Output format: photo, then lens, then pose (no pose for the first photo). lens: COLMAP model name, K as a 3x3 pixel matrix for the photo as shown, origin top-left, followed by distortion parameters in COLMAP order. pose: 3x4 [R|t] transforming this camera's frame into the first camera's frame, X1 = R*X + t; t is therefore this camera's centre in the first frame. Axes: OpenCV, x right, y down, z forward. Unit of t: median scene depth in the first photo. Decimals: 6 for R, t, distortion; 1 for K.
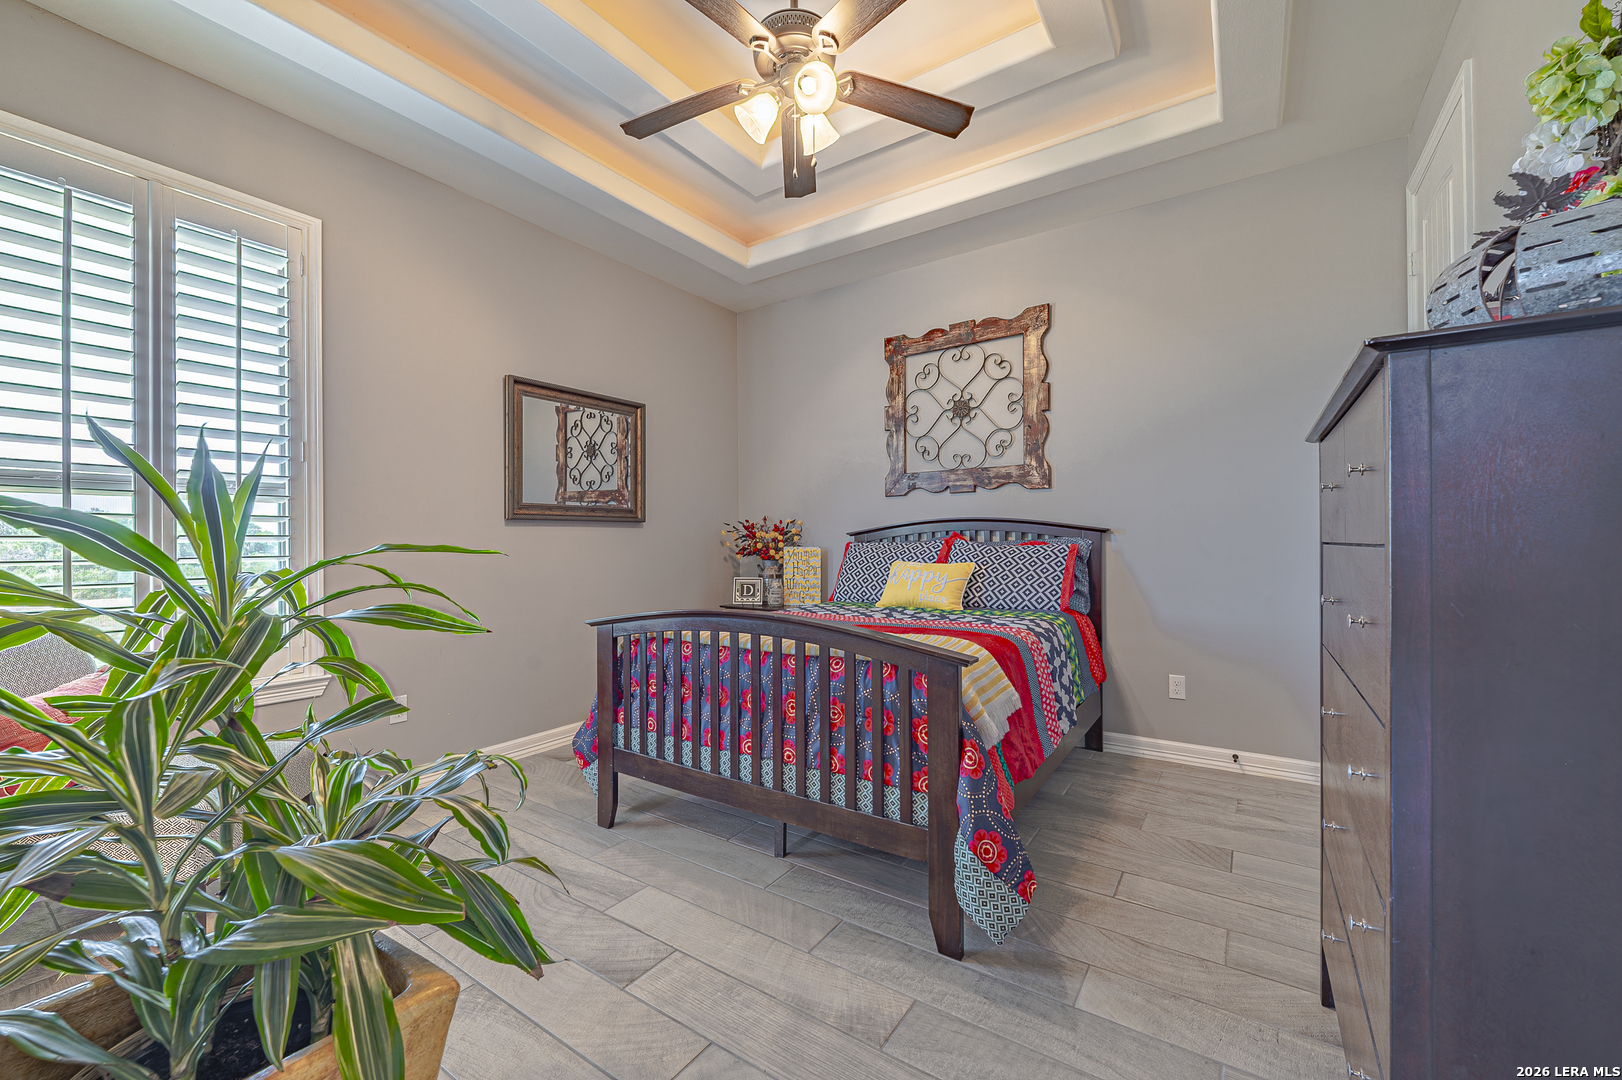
lens RADIAL K [[660.0, 0, 805.6], [0, 660.0, 542.3], [0, 0, 1]] dist [-0.000414, -0.000546]
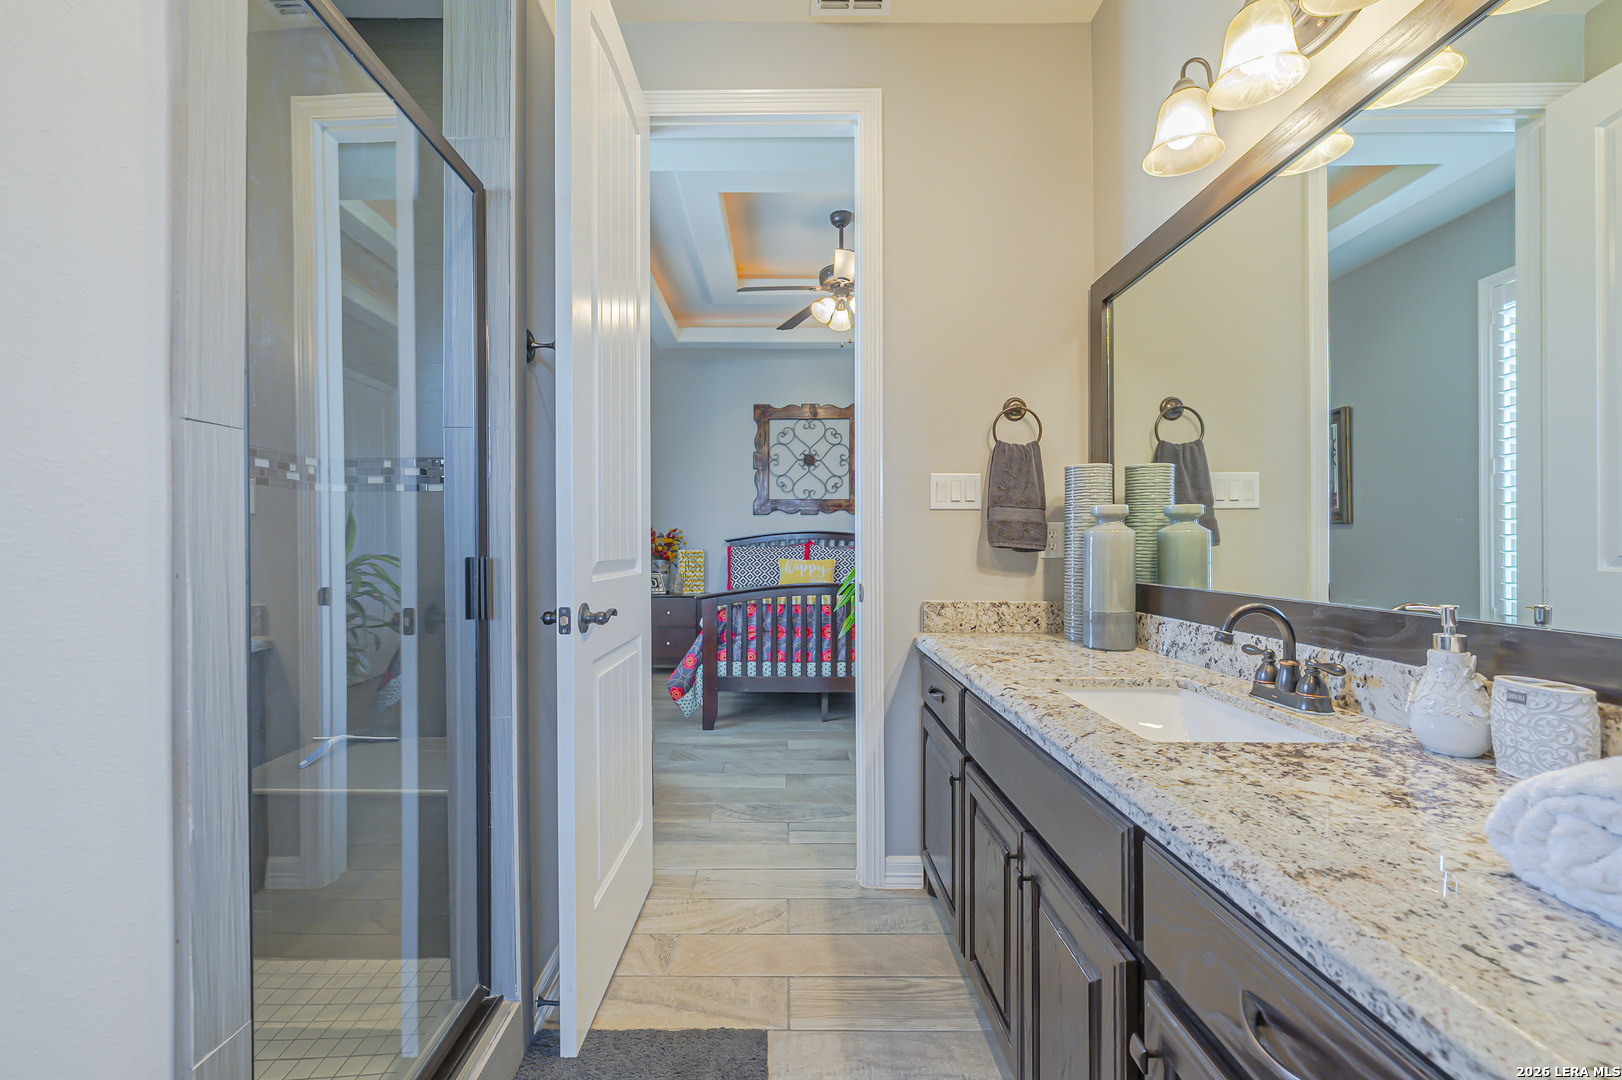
lens RADIAL K [[660.0, 0, 800.0], [0, 660.0, 544.4], [0, 0, 1]] dist [-0.000414, -0.000546]
pose [[0.822425, 0.006123, 0.568840, -0.655381], [-0.001663, 0.999964, -0.008358, 0.007806], [-0.568871, 0.005928, 0.822406, -0.253519]]
